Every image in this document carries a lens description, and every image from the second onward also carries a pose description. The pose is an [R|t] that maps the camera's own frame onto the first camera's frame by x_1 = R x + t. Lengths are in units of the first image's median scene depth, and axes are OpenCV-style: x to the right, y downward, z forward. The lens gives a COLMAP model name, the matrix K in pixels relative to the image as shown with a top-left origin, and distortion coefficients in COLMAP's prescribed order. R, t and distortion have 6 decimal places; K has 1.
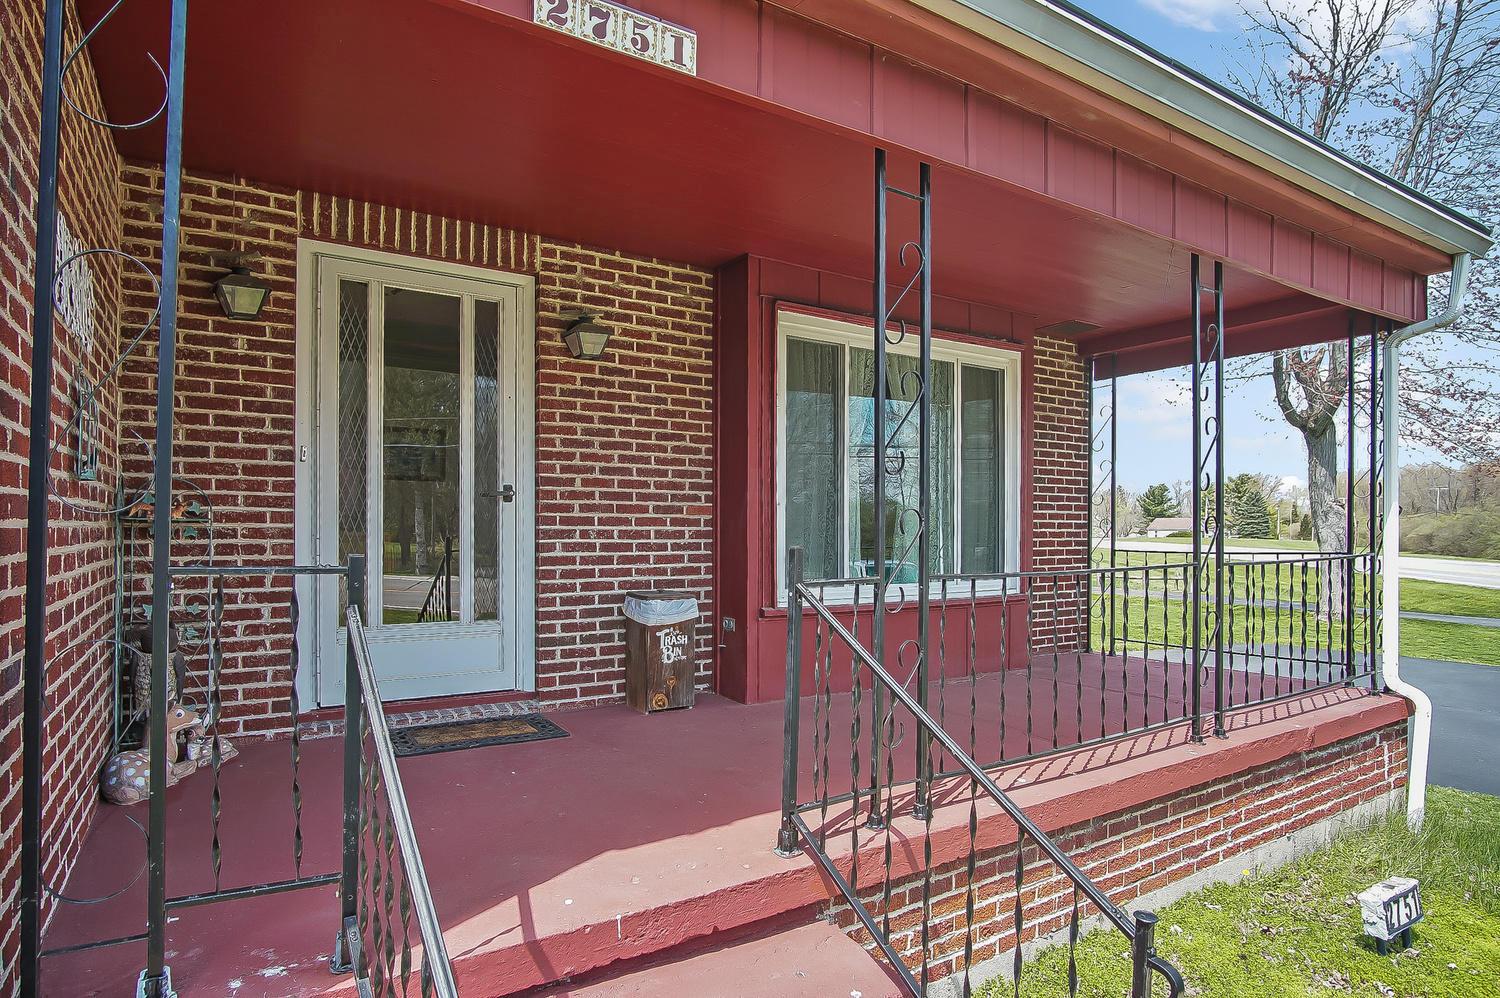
lens RADIAL K [[868.3, 0, 751.5], [0, 868.3, 542.3], [0, 0, 1]] dist [-0.002226, 0.000421]
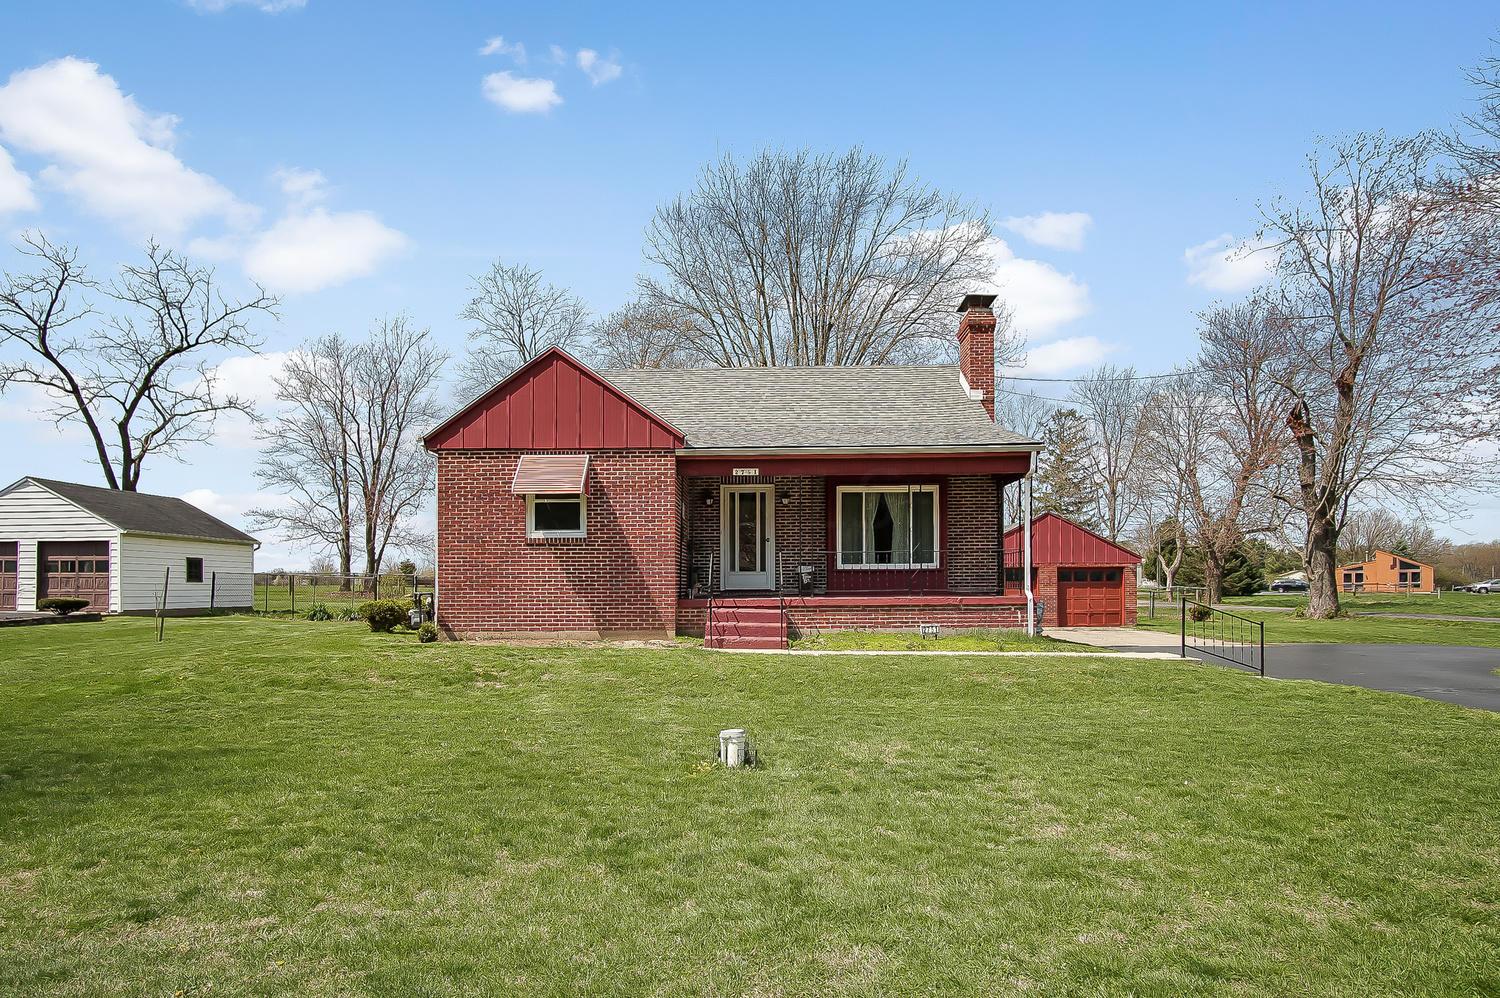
lens RADIAL K [[839.9, 0, 758.7], [0, 839.9, 570.4], [0, 0, 1]] dist [-0.015070, 0.000565]
pose [[0.835326, -0.013405, -0.549591, 1.727478], [0.001174, 0.999744, -0.022600, 0.165744], [0.549754, 0.018233, 0.835128, -2.152172]]
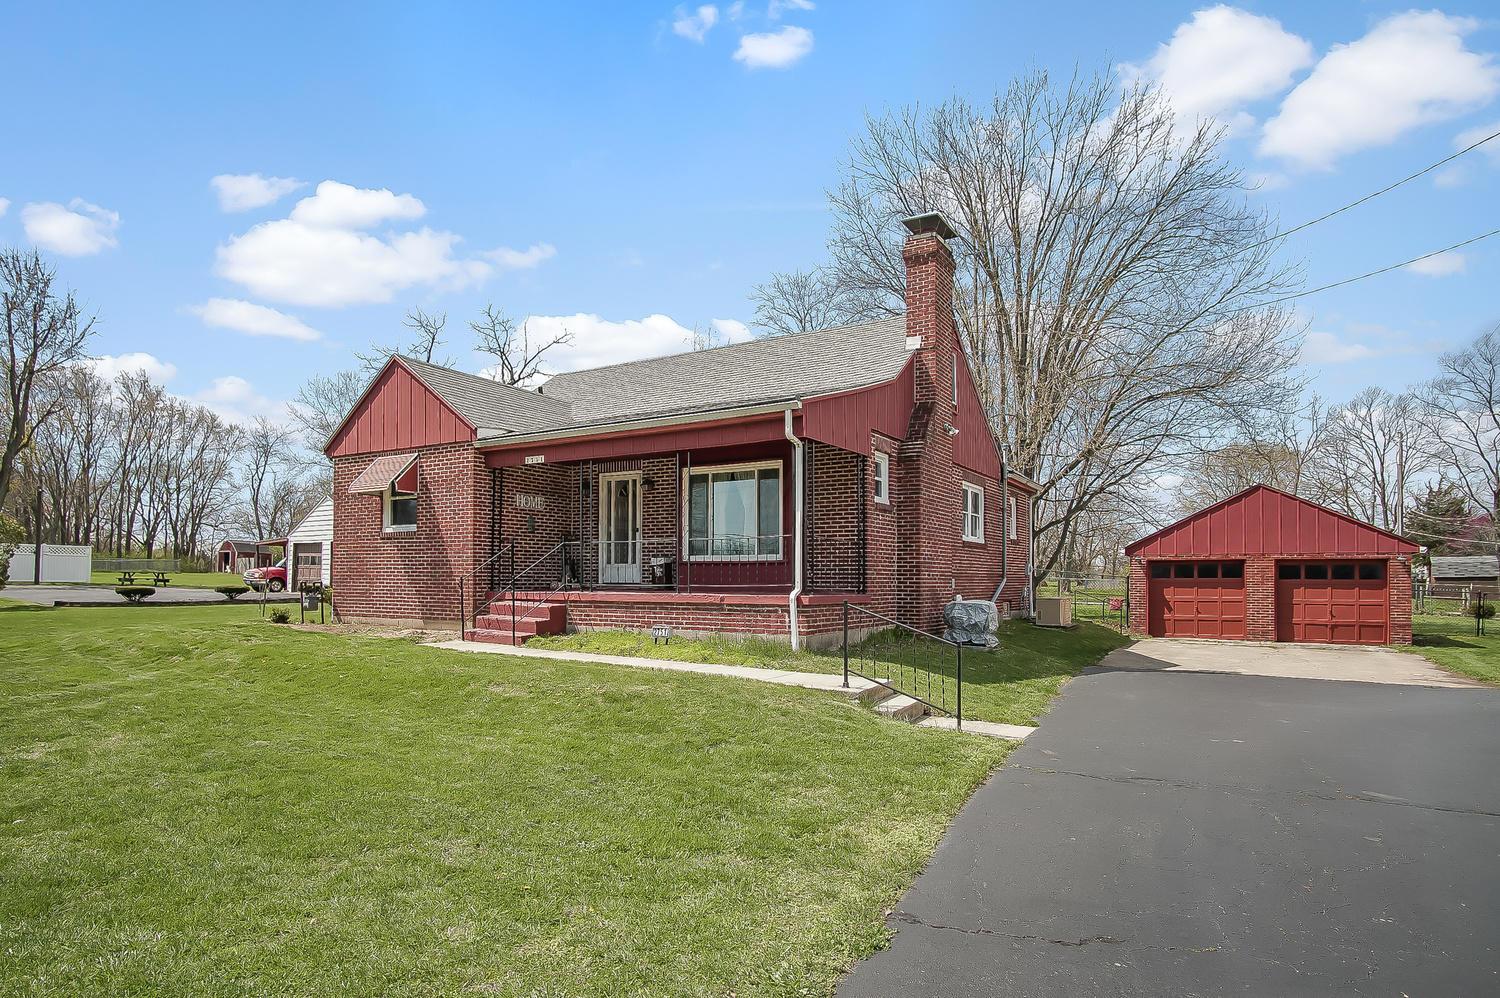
lens RADIAL K [[839.9, 0, 758.7], [0, 839.9, 570.4], [0, 0, 1]] dist [-0.015070, 0.000565]
pose [[0.434669, -0.007251, -0.900561, 3.045844], [-0.011633, 0.999839, -0.013665, 0.154913], [0.900515, 0.016416, 0.434514, -0.092382]]
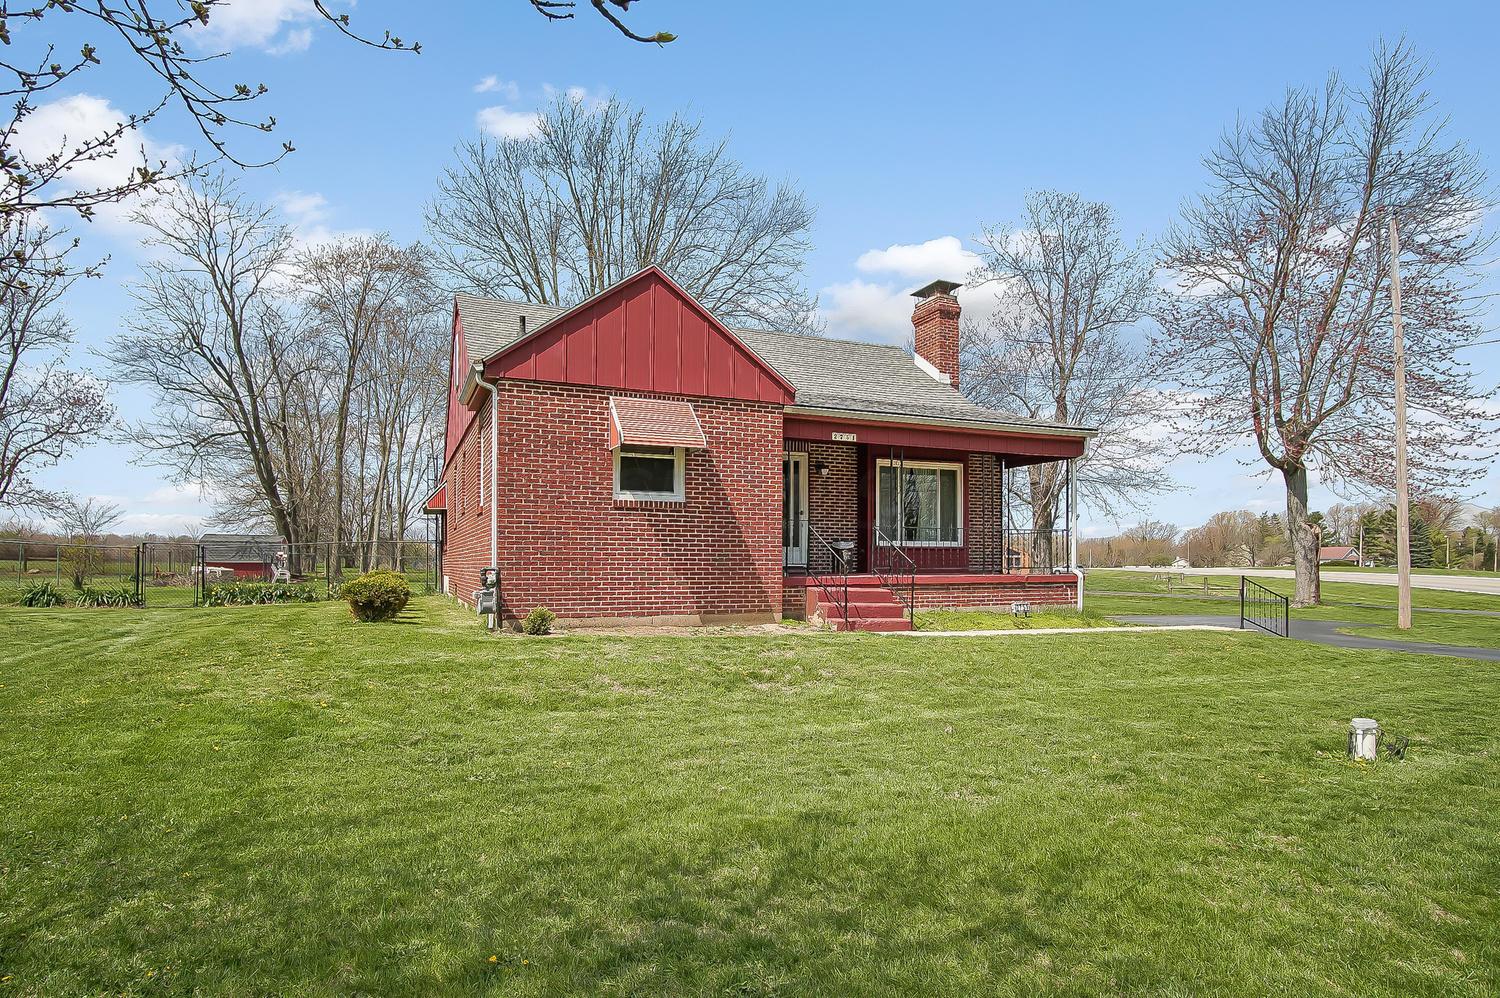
lens RADIAL K [[831.1, 0, 753.5], [0, 831.1, 542.3], [0, 0, 1]] dist [-0.013330, -0.000711]
pose [[0.988043, -0.001778, -0.154167, 0.057466], [-0.003456, 0.999427, -0.033674, 0.181070], [0.154138, 0.033804, 0.987471, -2.389989]]
